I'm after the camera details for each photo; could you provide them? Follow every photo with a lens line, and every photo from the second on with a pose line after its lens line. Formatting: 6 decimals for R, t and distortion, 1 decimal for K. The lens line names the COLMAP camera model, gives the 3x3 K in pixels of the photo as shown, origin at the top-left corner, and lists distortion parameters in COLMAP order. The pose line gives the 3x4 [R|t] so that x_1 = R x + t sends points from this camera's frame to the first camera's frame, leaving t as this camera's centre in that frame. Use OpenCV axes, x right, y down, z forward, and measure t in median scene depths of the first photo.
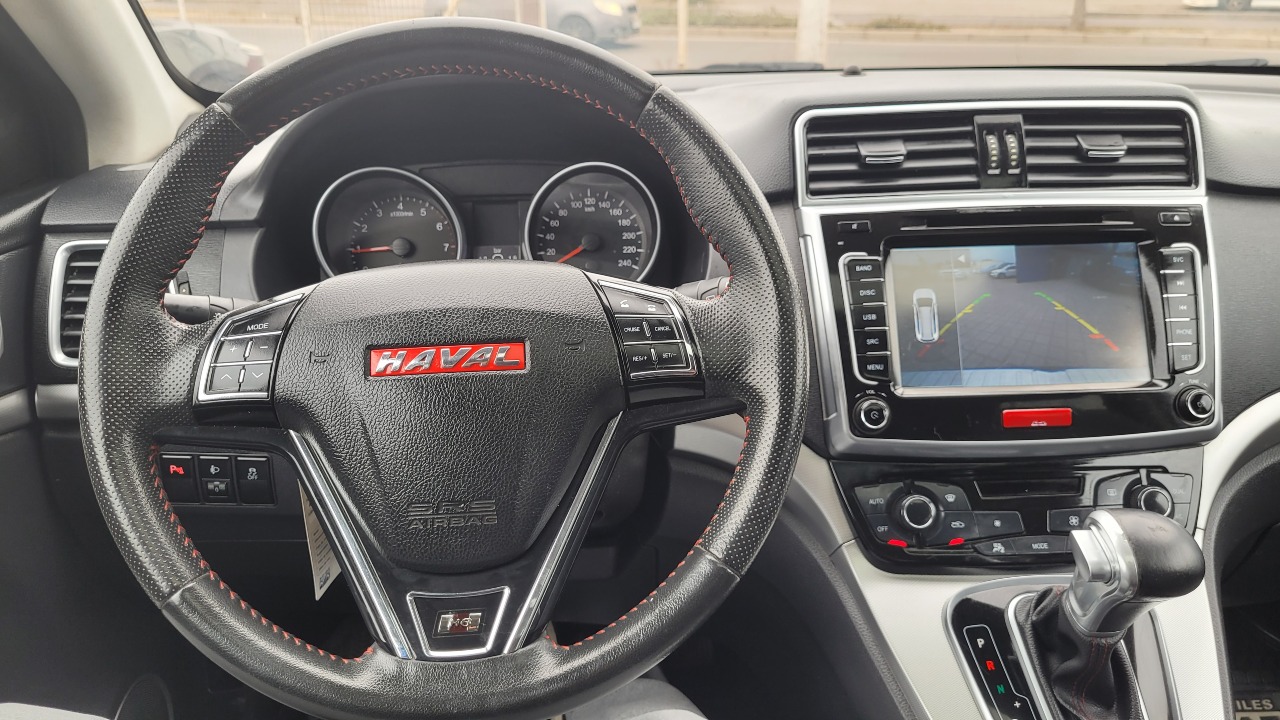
lens RADIAL K [[978.1, 0, 648.3], [0, 978.1, 362.5], [0, 0, 1]] dist [0.024111, 0.001057]
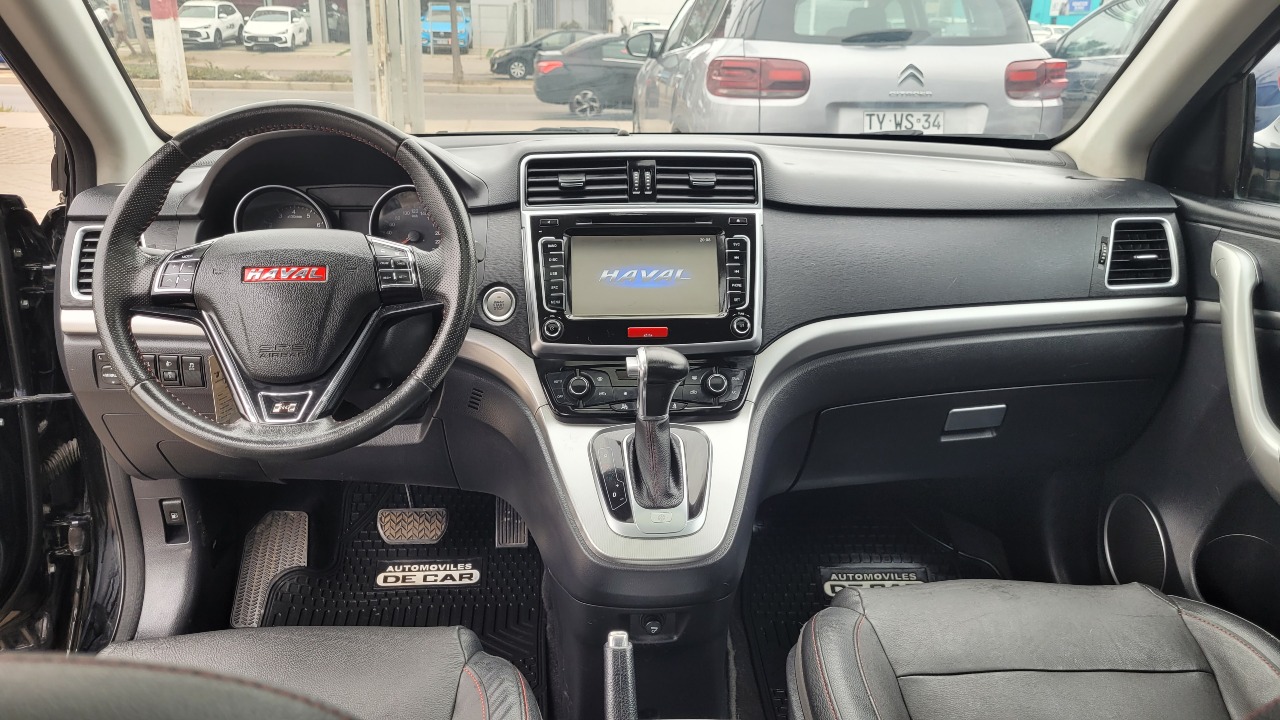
lens RADIAL K [[978.1, 0, 643.0], [0, 978.1, 352.9], [0, 0, 1]] dist [0.024111, 0.001057]
pose [[0.999864, 0.011652, 0.011631, 0.347075], [-0.010863, 0.997774, -0.065799, 0.194324], [-0.012372, 0.065663, 0.997765, -0.674794]]
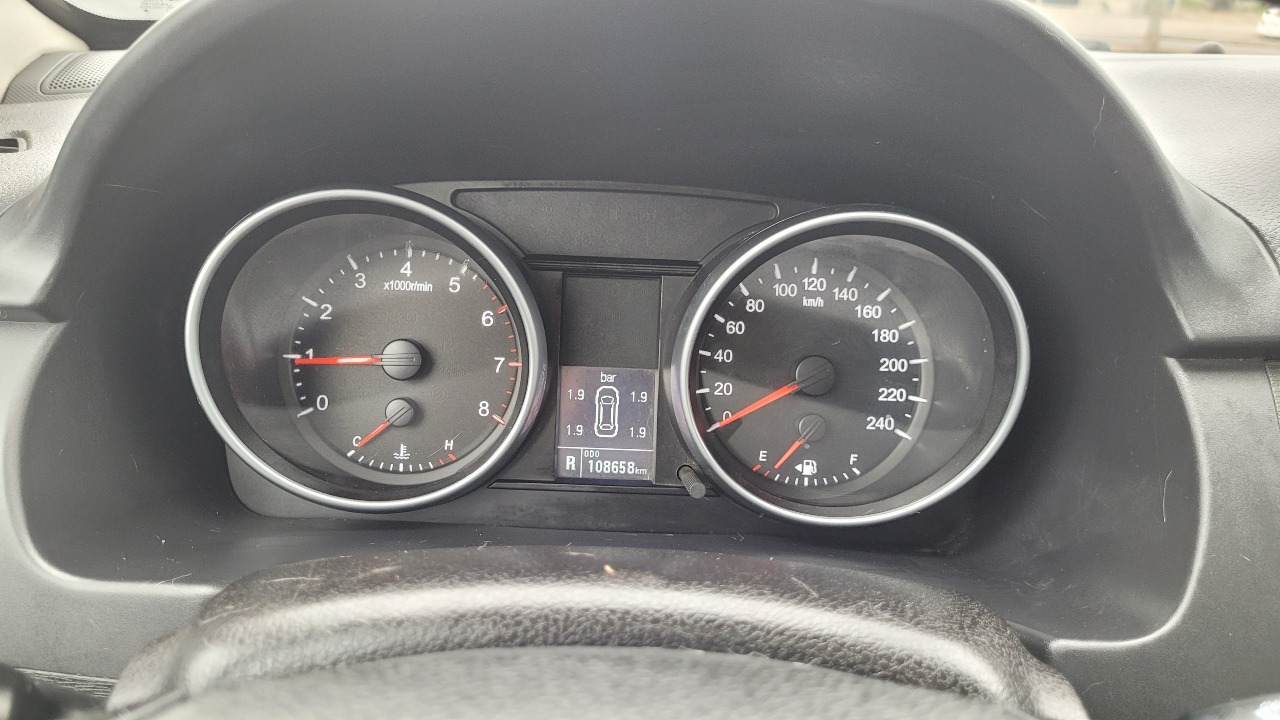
lens RADIAL K [[978.1, 0, 632.2], [0, 978.1, 365.1], [0, 0, 1]] dist [0.024111, 0.001057]
pose [[0.997330, 0.070610, -0.018626, -0.158353], [-0.070508, 0.997493, 0.006078, -0.146055], [0.019008, -0.004749, 0.999808, 0.633677]]
